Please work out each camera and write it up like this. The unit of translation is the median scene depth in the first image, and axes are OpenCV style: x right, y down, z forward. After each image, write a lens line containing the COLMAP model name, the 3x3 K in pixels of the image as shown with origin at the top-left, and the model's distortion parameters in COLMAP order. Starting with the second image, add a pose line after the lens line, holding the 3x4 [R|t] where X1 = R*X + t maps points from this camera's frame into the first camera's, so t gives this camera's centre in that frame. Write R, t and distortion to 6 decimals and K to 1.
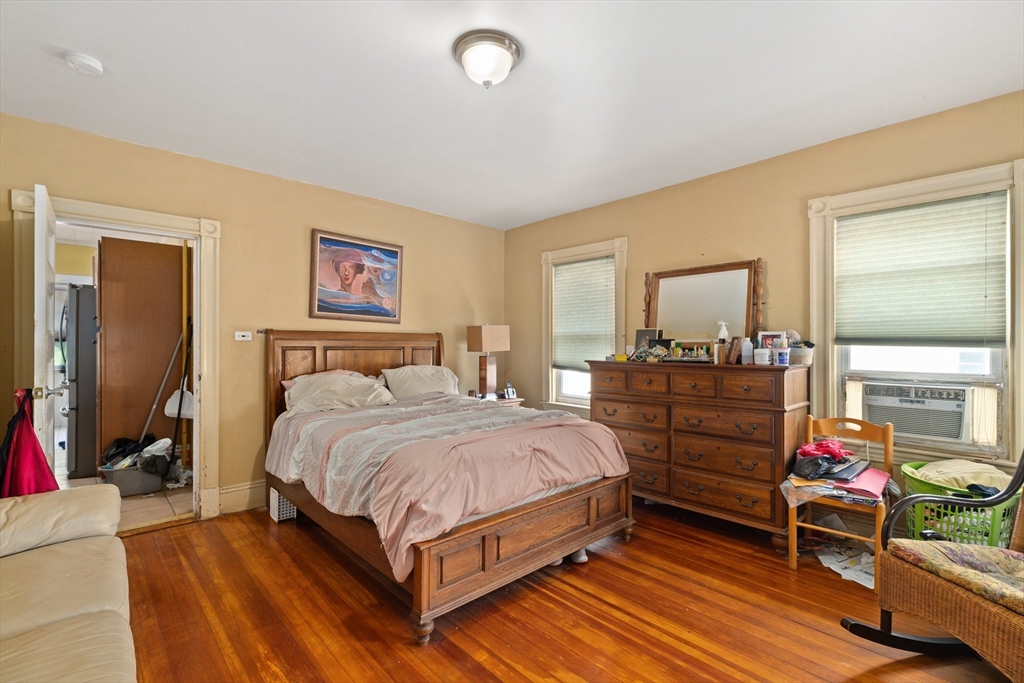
lens RADIAL K [[458.5, 0, 512.0], [0, 458.5, 341.5], [0, 0, 1]] dist [0.001580, 0.000249]
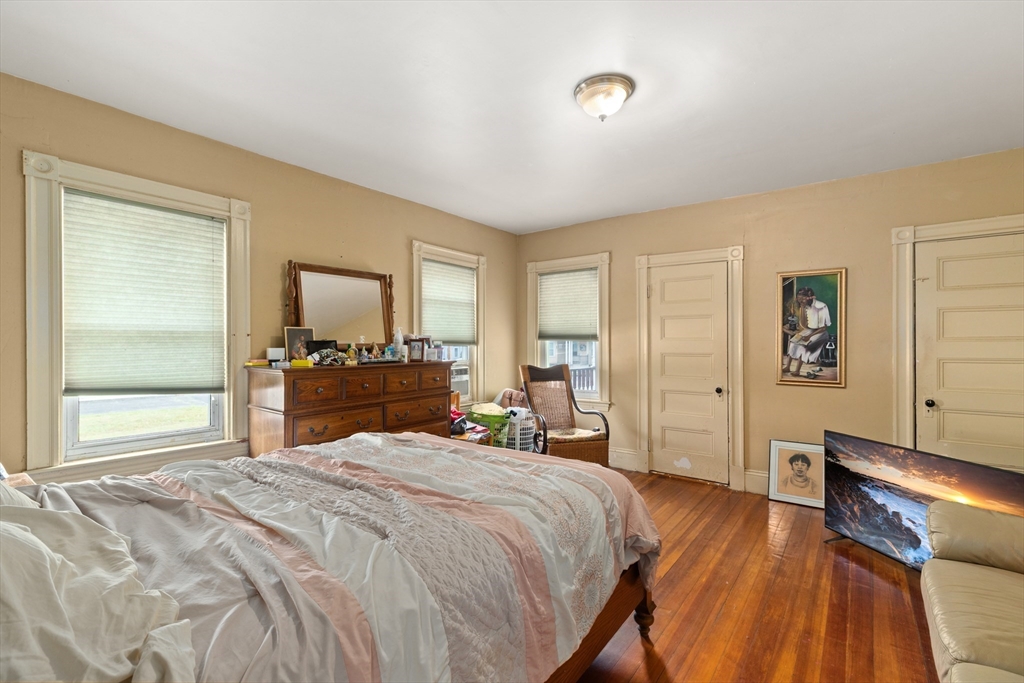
lens RADIAL K [[458.5, 0, 512.0], [0, 458.5, 341.5], [0, 0, 1]] dist [0.001580, 0.000249]
pose [[-0.169773, -0.009537, 0.985437, -0.654865], [-0.016991, 0.999833, 0.006749, -0.015435], [-0.985337, -0.015598, -0.169907, 0.804722]]
